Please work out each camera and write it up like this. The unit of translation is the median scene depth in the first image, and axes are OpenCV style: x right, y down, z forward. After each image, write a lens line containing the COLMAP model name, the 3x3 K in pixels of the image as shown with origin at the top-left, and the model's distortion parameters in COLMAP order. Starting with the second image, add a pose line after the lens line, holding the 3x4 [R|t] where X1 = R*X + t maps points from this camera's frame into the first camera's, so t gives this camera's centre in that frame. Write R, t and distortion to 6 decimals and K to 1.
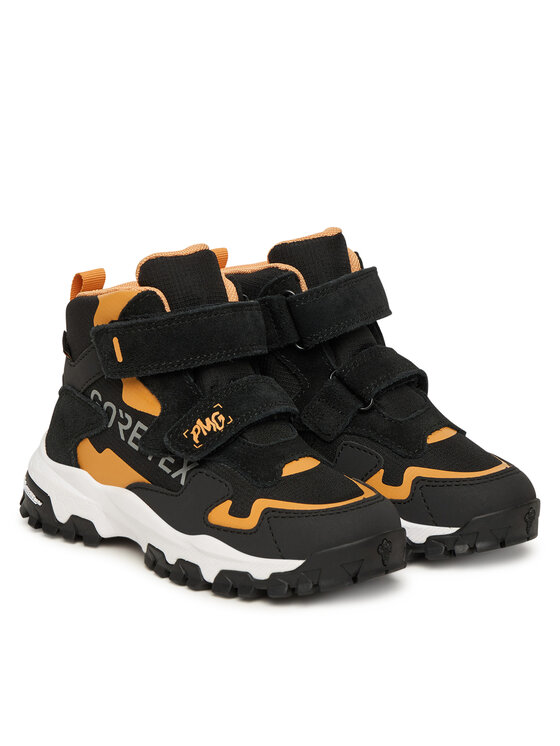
lens RADIAL K [[1591.3, 0, 280.0], [0, 1591.3, 373.0], [0, 0, 1]] dist [0.015548, 0.011444]
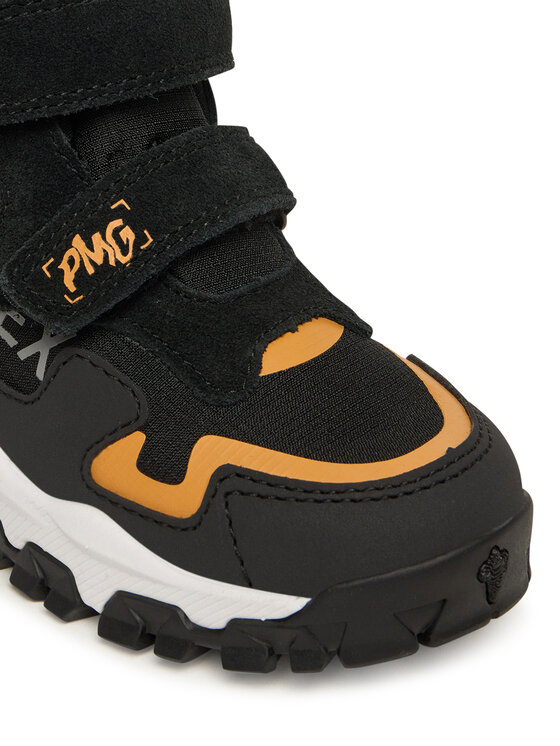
lens RADIAL K [[1944.1, 0, 280.0], [0, 1944.1, 373.0], [0, 0, 1]] dist [0.006777, 0.319032]
pose [[0.999581, 0.023265, 0.017240, -0.002584], [-0.026112, 0.981563, 0.189348, -0.038171], [-0.012517, -0.189718, 0.981759, 0.457431]]
